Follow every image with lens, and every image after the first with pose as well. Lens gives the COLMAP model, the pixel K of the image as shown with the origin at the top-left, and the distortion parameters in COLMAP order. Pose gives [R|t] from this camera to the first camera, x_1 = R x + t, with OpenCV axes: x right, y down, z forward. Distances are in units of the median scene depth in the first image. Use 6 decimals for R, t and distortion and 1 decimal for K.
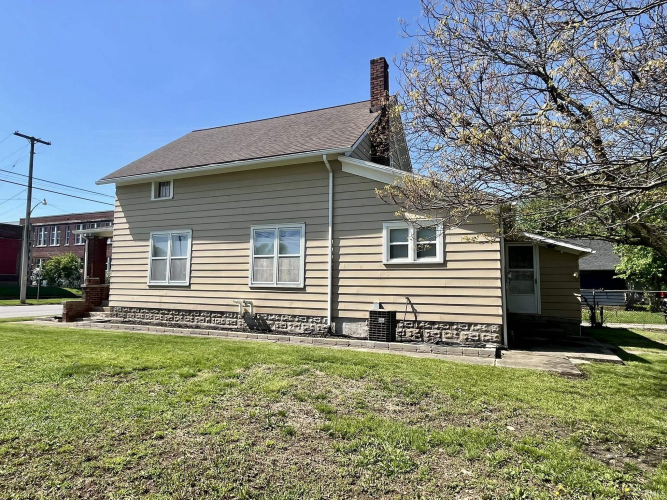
lens RADIAL K [[392.6, 0, 333.5], [0, 392.6, 250.0], [0, 0, 1]] dist [-0.000809, 0.001032]
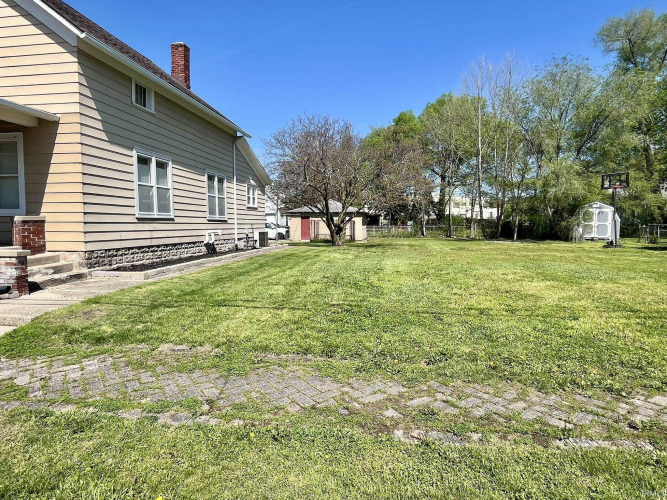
lens RADIAL K [[405.3, 0, 352.6], [0, 405.3, 244.4], [0, 0, 1]] dist [-0.017878, -0.000264]
pose [[-0.301503, -0.056781, 0.951773, -1.619340], [-0.081985, 0.996072, 0.033453, 0.096560], [-0.949934, -0.067945, -0.304974, 0.996219]]
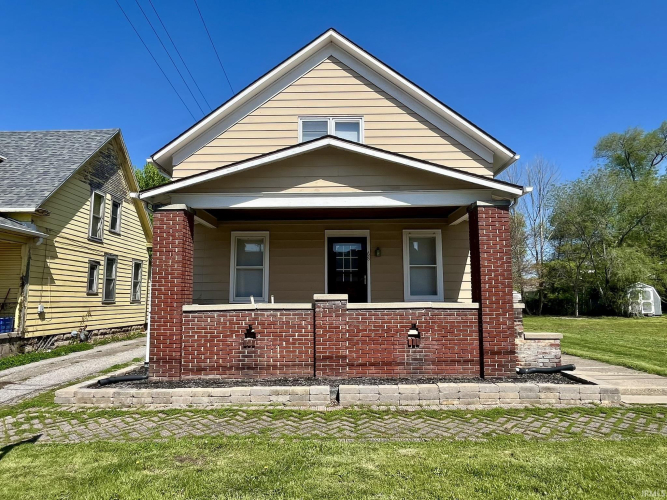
lens RADIAL K [[392.6, 0, 333.5], [0, 392.6, 250.0], [0, 0, 1]] dist [-0.000809, 0.001032]
pose [[-0.408930, 0.105987, 0.906390, -1.377841], [-0.077238, 0.985649, -0.150102, 0.157447], [-0.909291, -0.131389, -0.394875, 1.963401]]
